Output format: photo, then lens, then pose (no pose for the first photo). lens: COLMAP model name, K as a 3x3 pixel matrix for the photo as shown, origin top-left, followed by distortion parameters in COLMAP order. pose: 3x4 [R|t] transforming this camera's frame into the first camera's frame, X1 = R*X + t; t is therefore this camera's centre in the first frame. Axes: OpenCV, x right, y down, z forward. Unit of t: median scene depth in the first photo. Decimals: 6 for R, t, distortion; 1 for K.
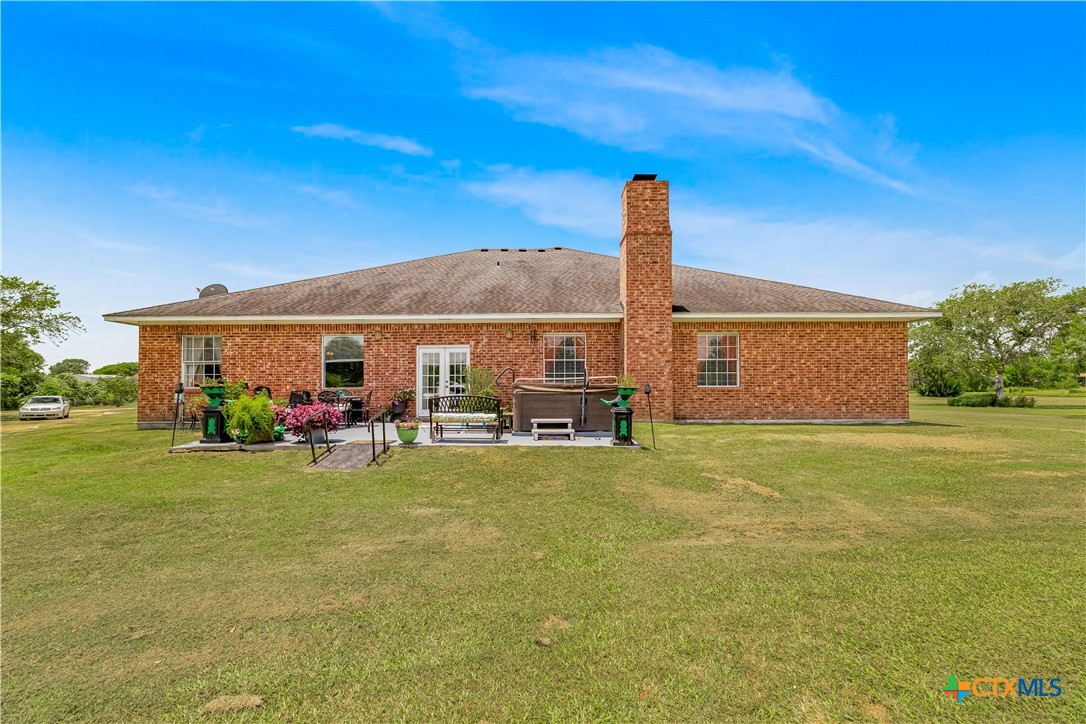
lens RADIAL K [[455.3, 0, 543.0], [0, 455.3, 379.3], [0, 0, 1]] dist [-0.002597, -0.000119]
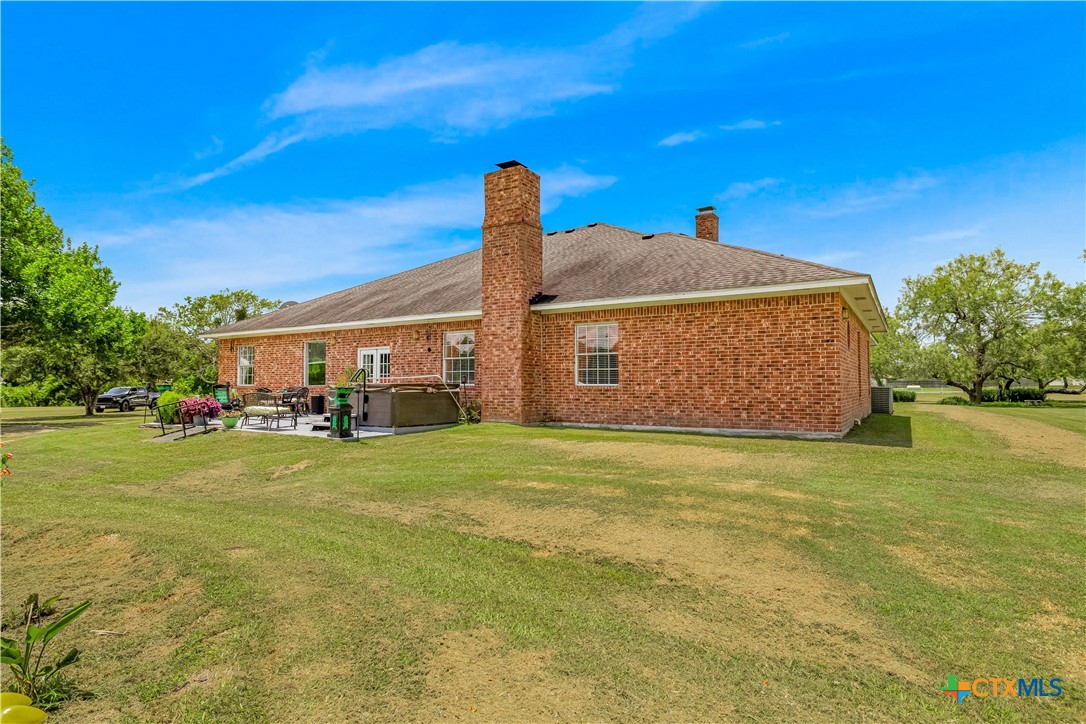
lens RADIAL K [[584.7, 0, 543.0], [0, 584.7, 362.0], [0, 0, 1]] dist [0.002982, 0.000069]
pose [[0.855928, -0.018619, -0.516760, 0.876217], [0.007787, 0.999702, -0.023121, -0.003175], [0.517036, 0.015766, 0.855818, -0.000717]]
